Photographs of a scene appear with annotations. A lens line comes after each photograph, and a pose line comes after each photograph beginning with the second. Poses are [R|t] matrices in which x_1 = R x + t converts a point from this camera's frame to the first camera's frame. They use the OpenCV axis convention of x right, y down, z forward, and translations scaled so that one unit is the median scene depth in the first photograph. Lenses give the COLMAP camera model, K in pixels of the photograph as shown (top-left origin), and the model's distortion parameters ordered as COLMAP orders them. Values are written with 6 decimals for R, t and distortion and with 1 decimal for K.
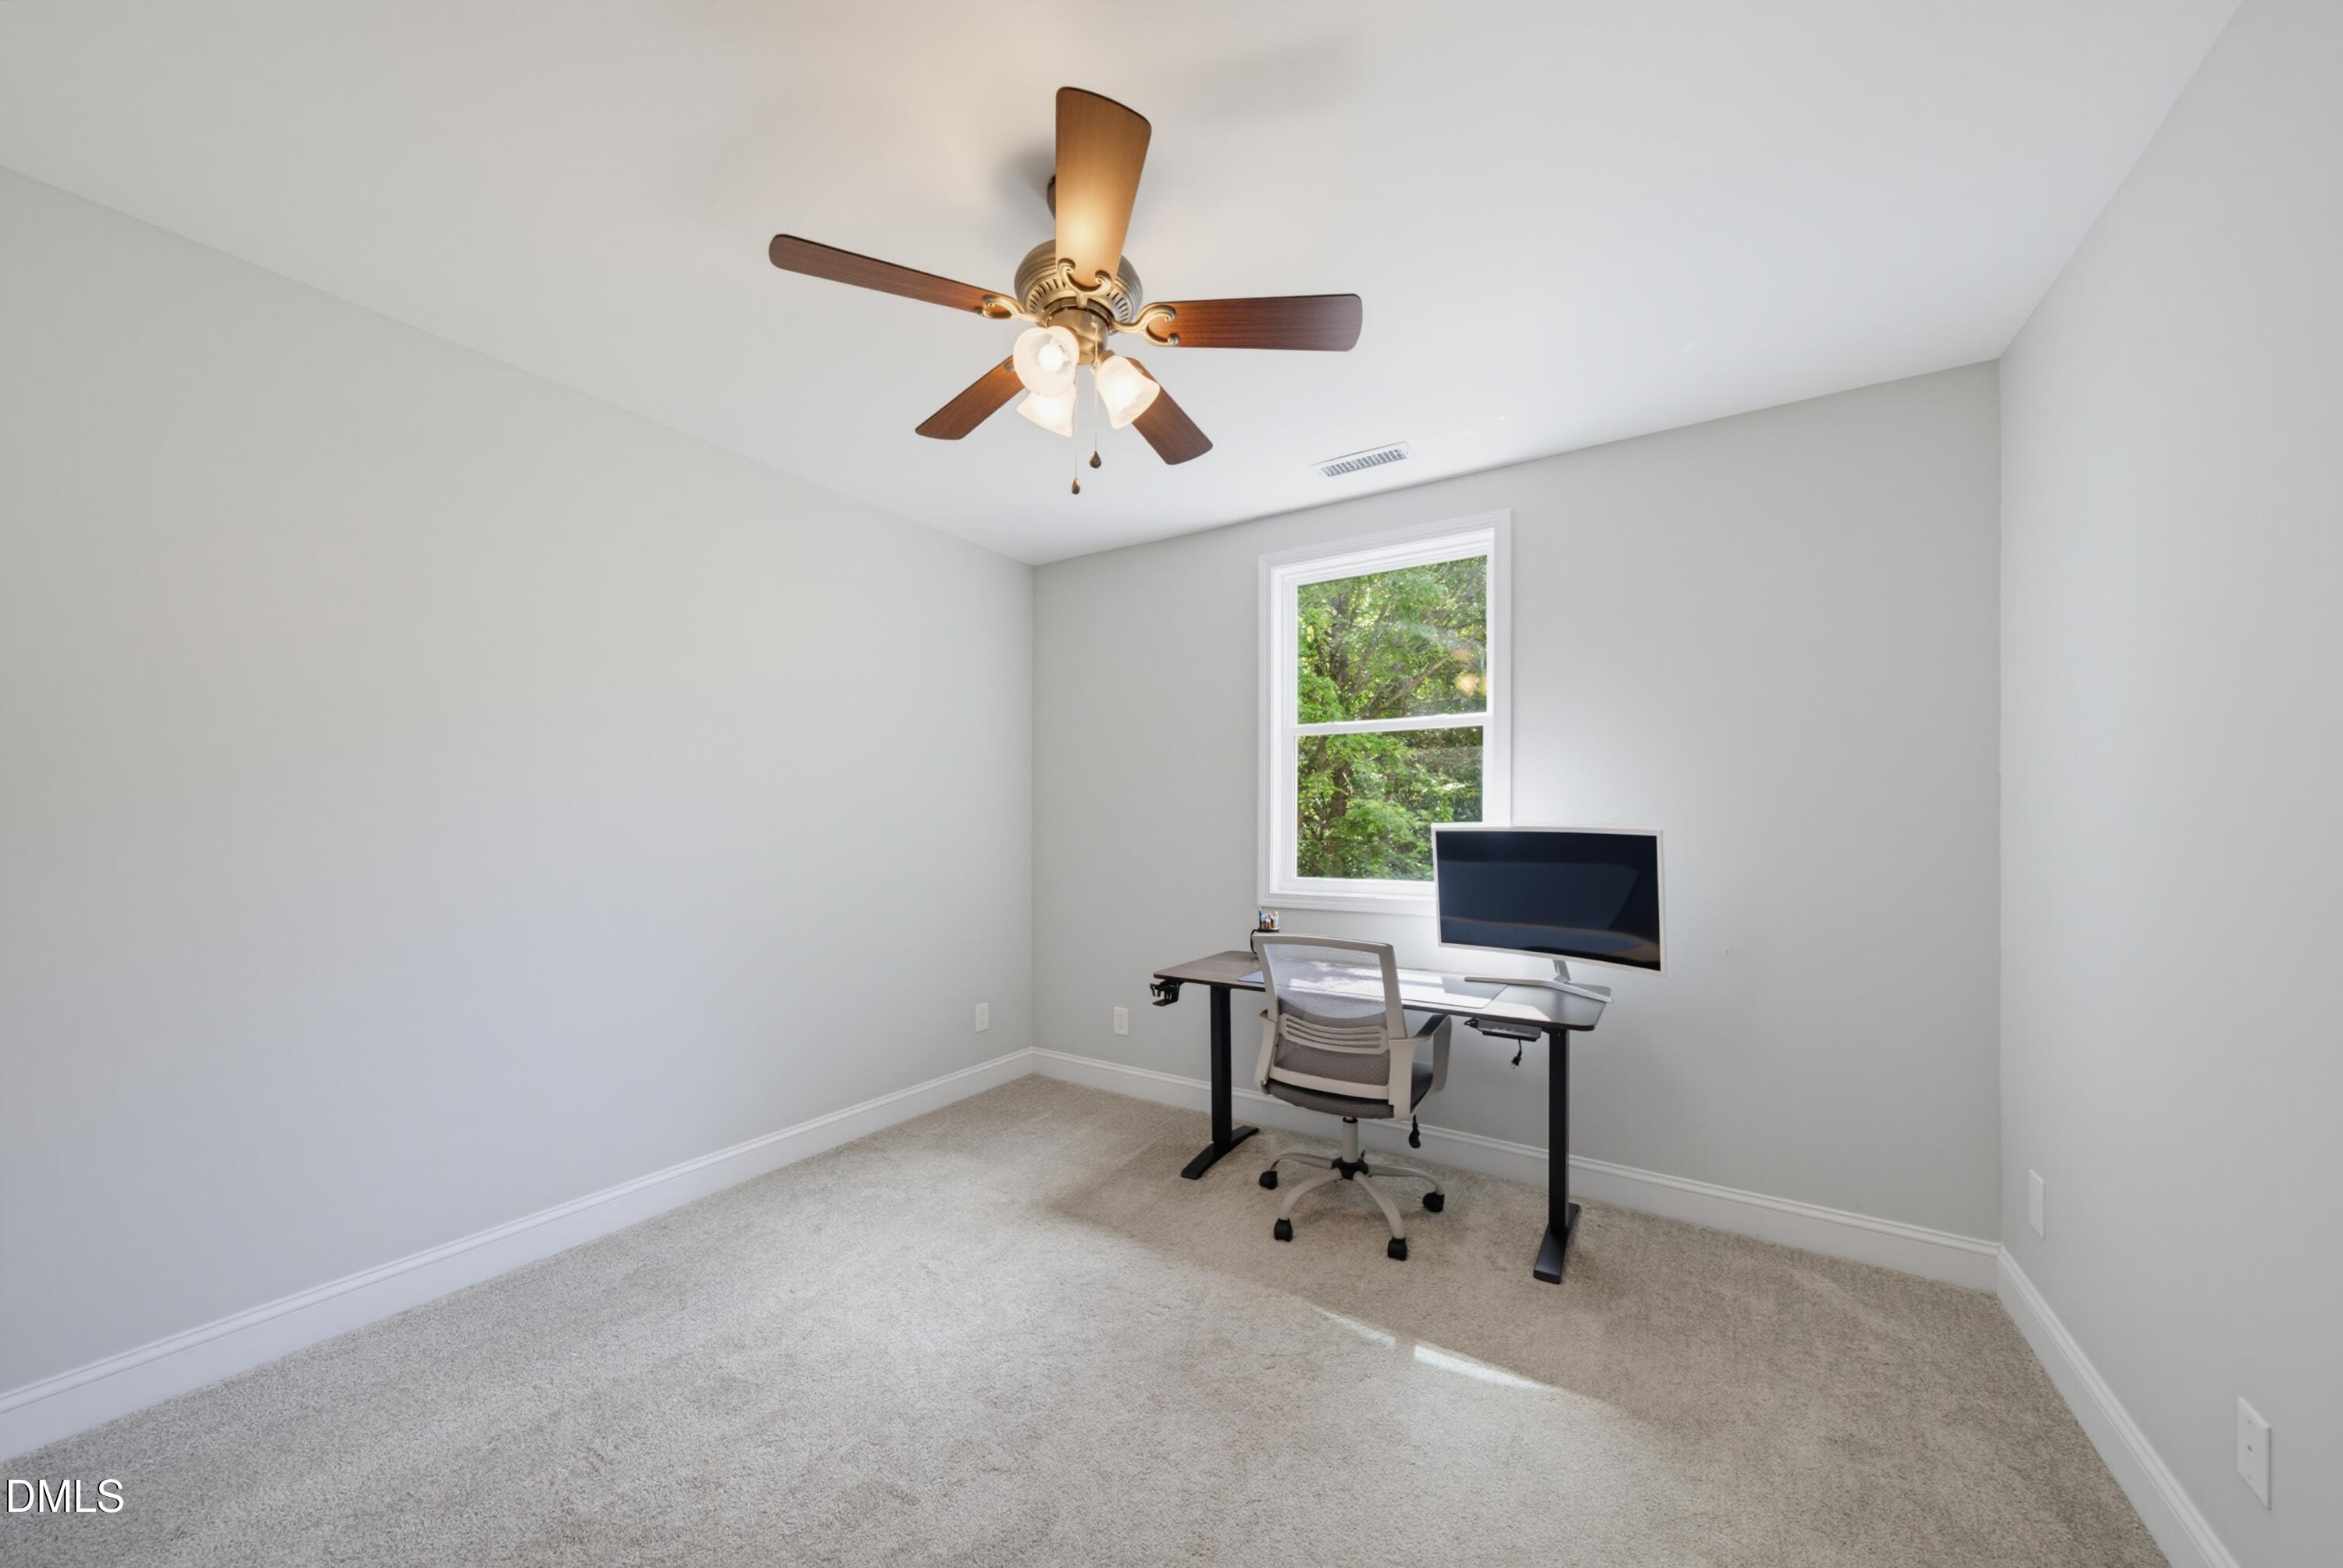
lens RADIAL K [[809.5, 0, 1159.9], [0, 809.5, 801.4], [0, 0, 1]] dist [-0.002727, 0.001764]
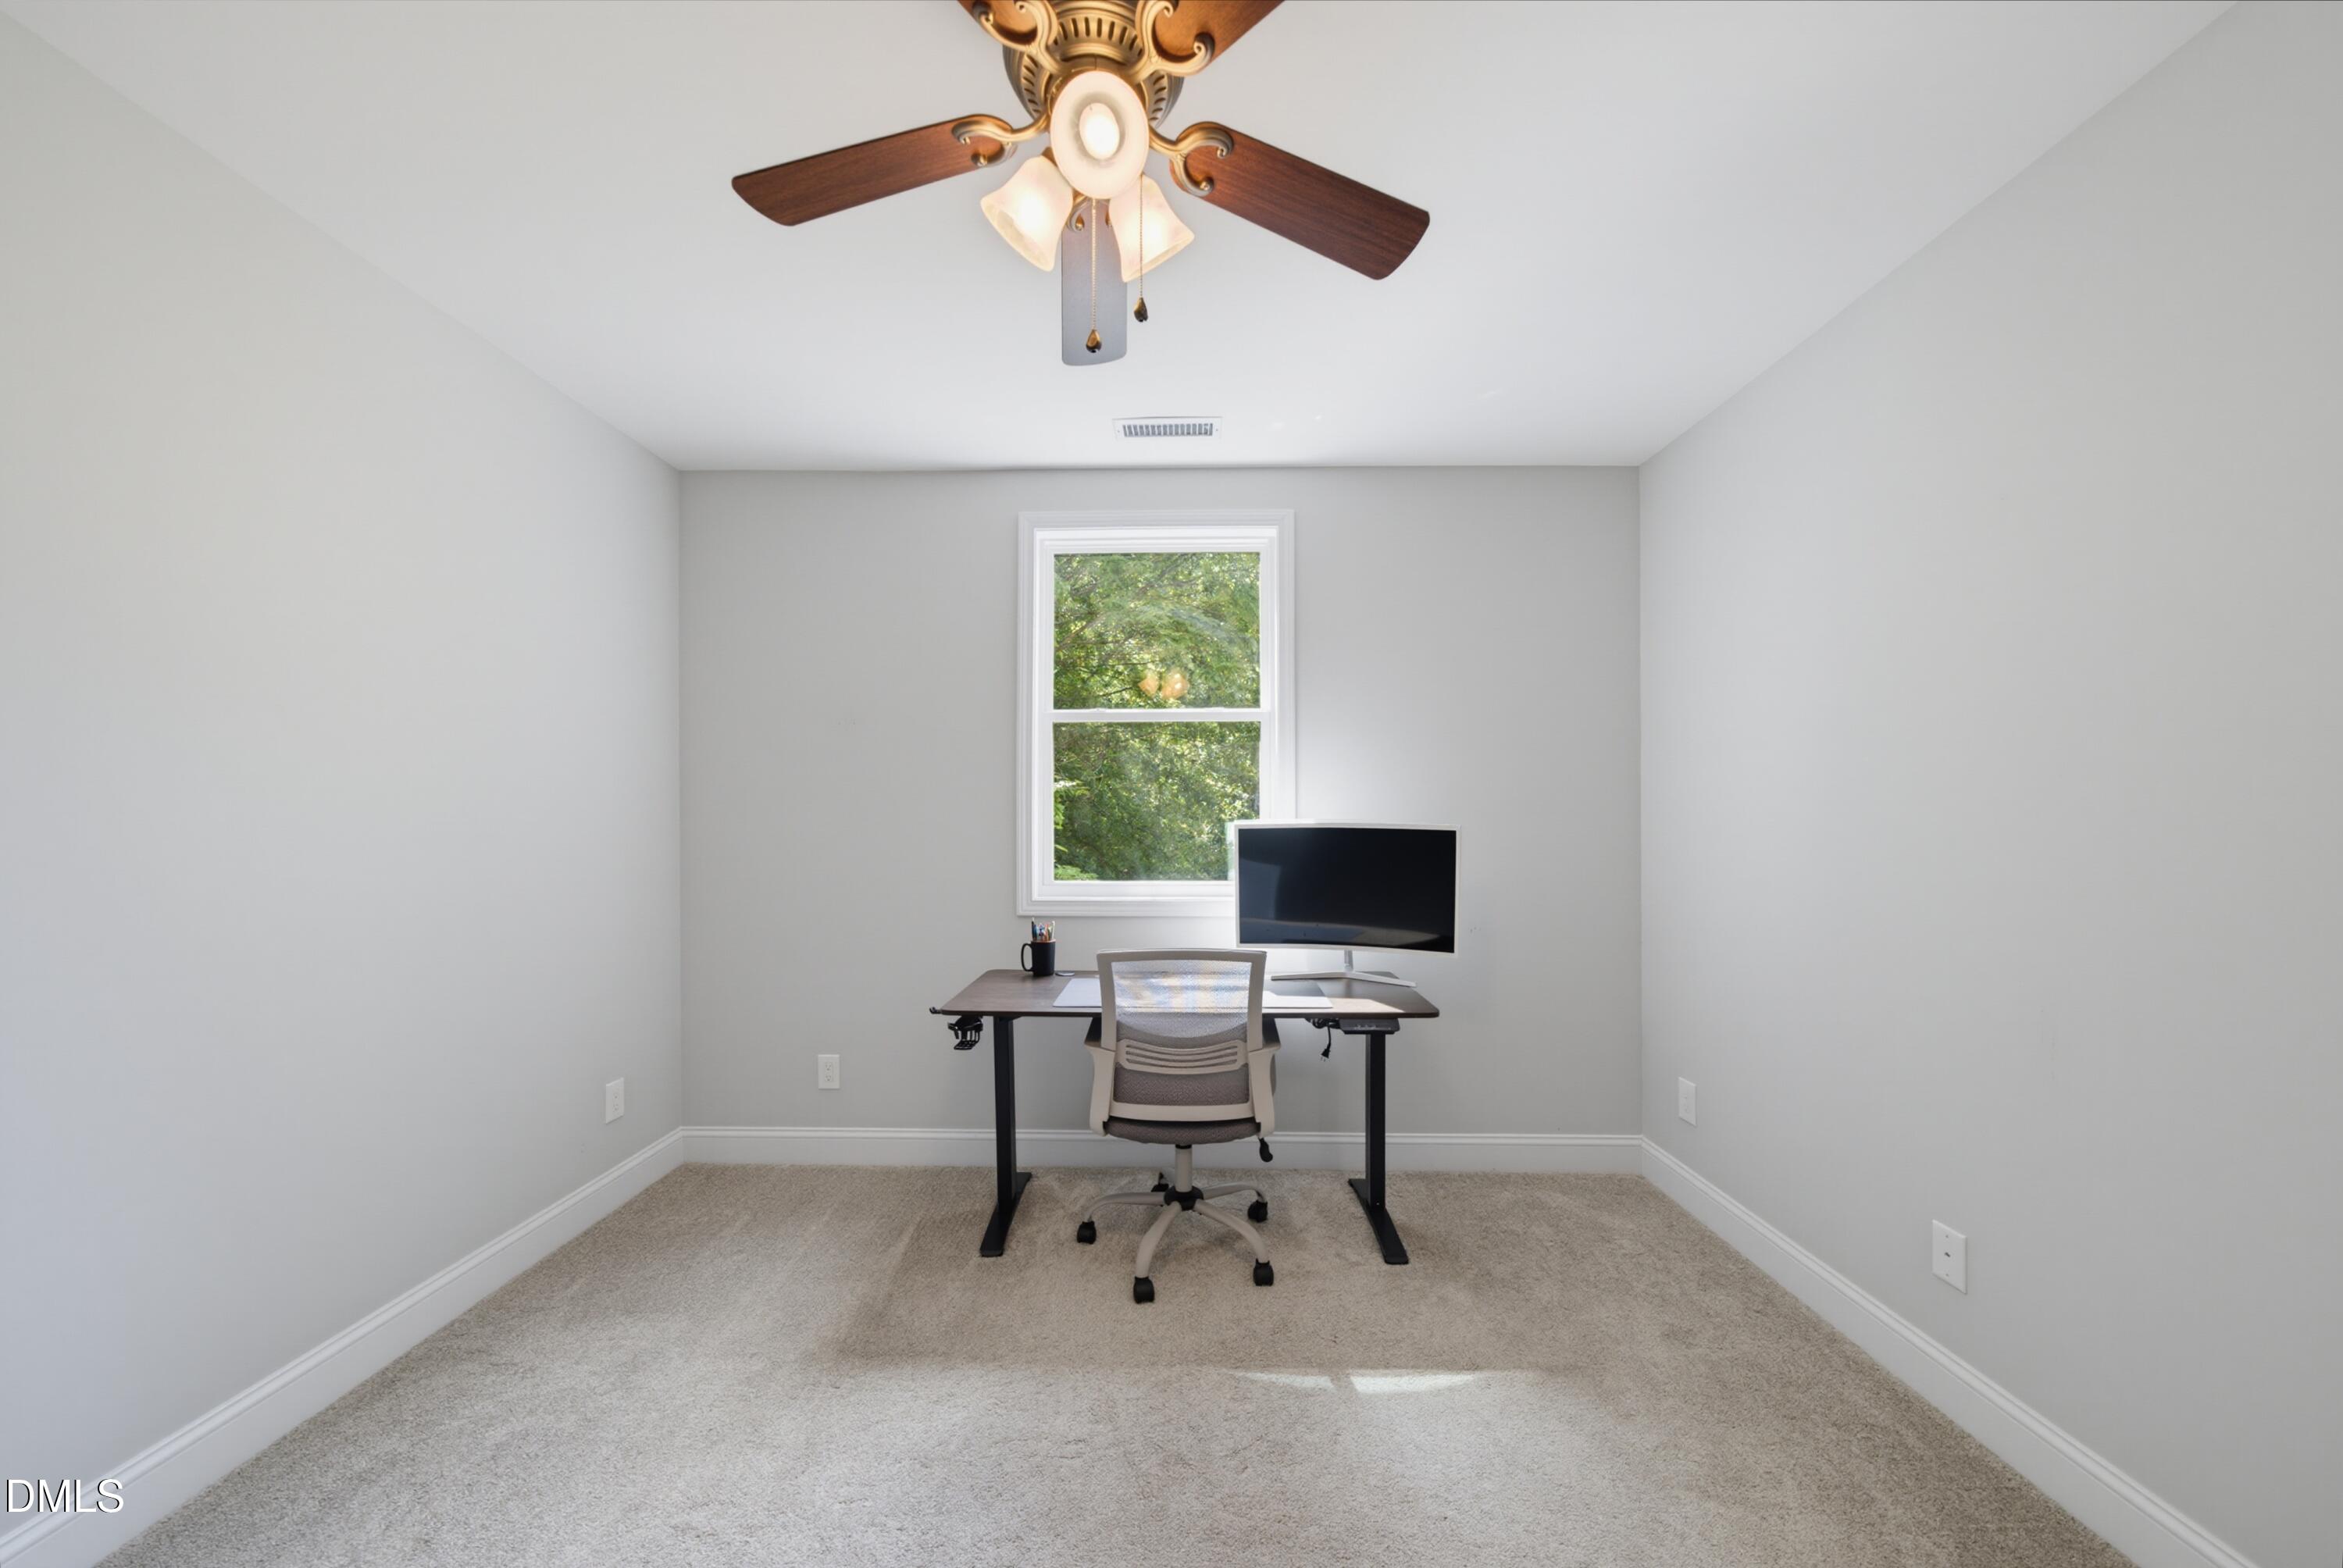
lens RADIAL K [[809.5, 0, 1163.9], [0, 809.5, 804.7], [0, 0, 1]] dist [-0.002727, 0.001764]
pose [[0.849311, 0.005121, 0.527868, -0.276038], [-0.011581, 0.999893, 0.008932, 0.001500], [-0.527766, -0.013699, 0.849280, 0.245767]]
